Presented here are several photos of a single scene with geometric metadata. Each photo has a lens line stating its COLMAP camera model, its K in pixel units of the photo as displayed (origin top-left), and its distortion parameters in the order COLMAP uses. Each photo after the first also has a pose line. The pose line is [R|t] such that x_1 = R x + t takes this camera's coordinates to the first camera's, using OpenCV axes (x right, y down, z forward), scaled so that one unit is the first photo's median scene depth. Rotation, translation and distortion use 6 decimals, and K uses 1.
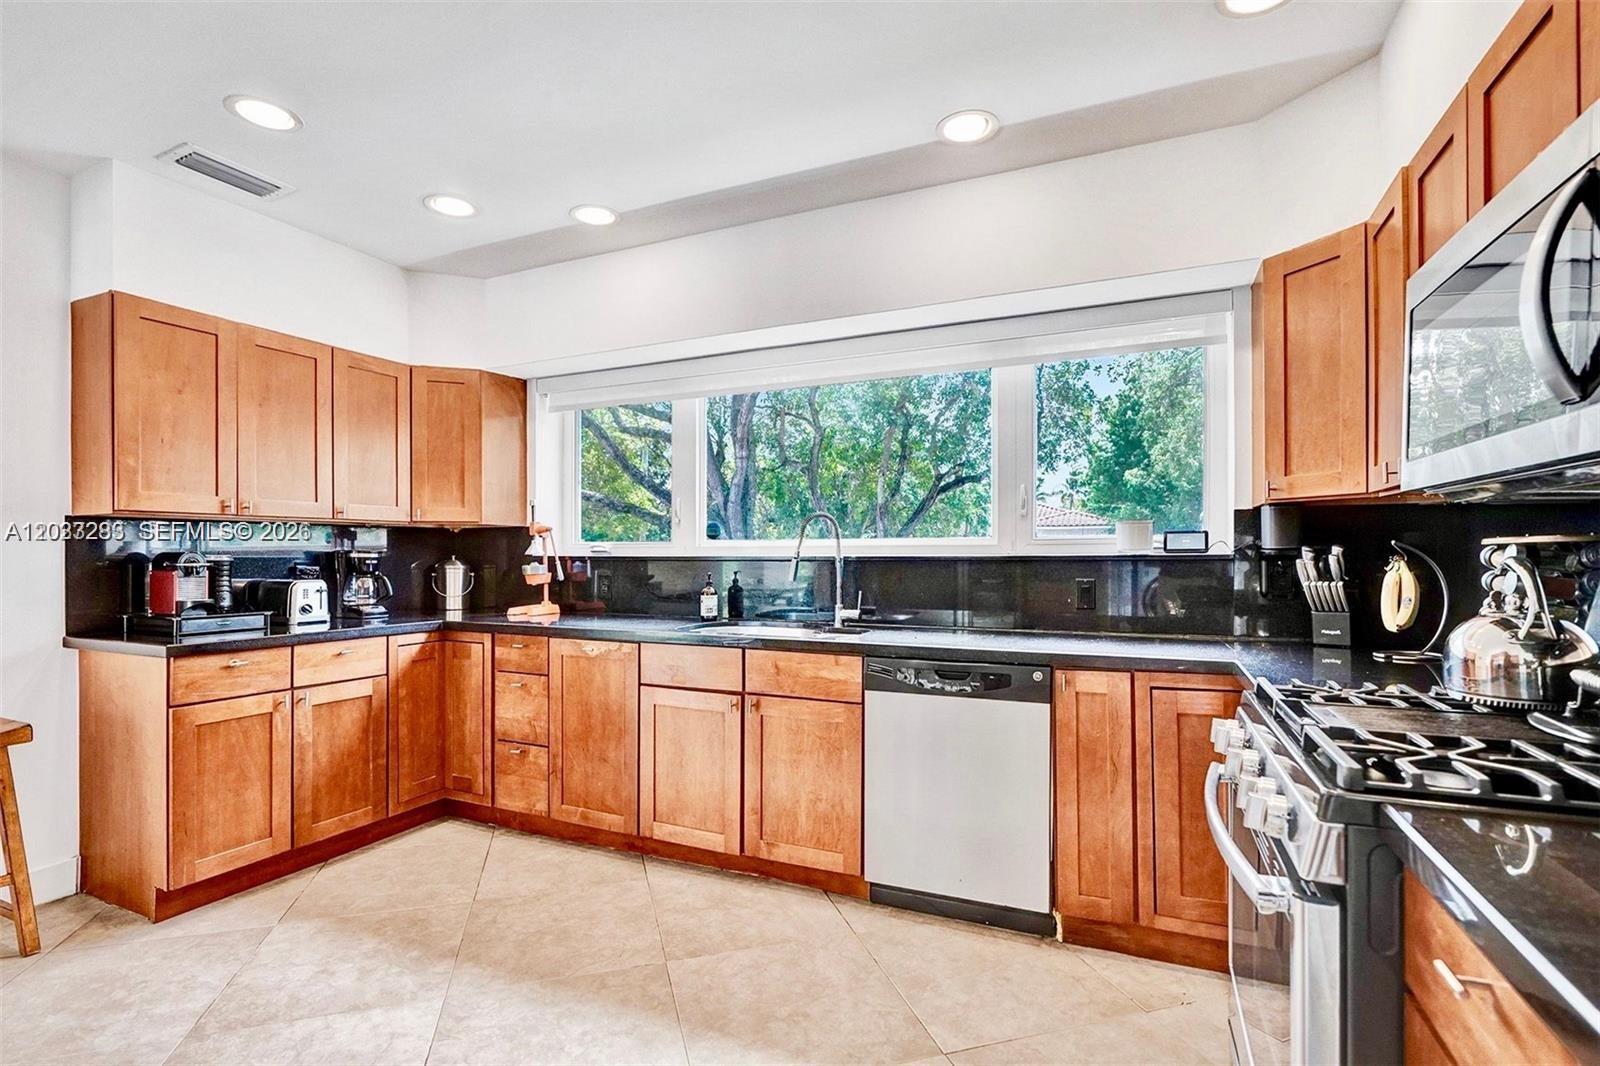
lens RADIAL K [[747.9, 0, 799.0], [0, 747.9, 549.6], [0, 0, 1]] dist [-0.002923, 0.000110]
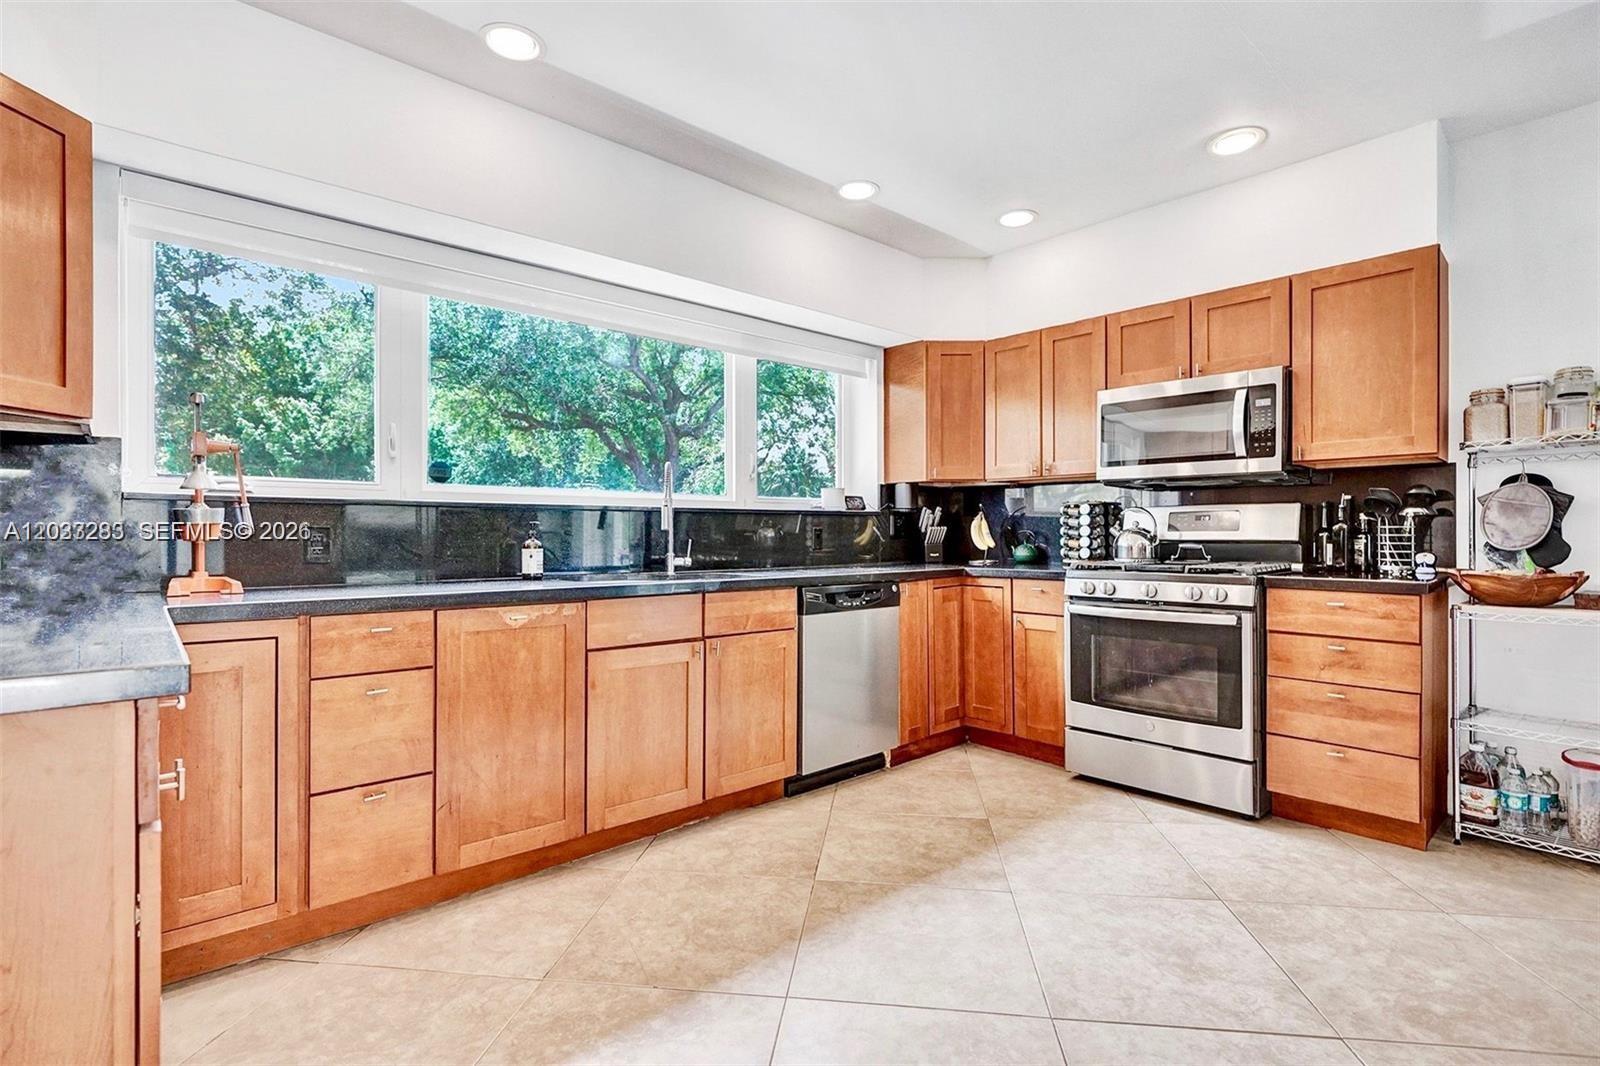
lens RADIAL K [[747.9, 0, 798.7], [0, 747.9, 528.2], [0, 0, 1]] dist [-0.002923, 0.000110]
pose [[0.412783, 0.007413, 0.910799, -0.994695], [-0.003489, 0.999972, -0.006558, 0.055132], [-0.910823, -0.000471, 0.412798, 0.507112]]
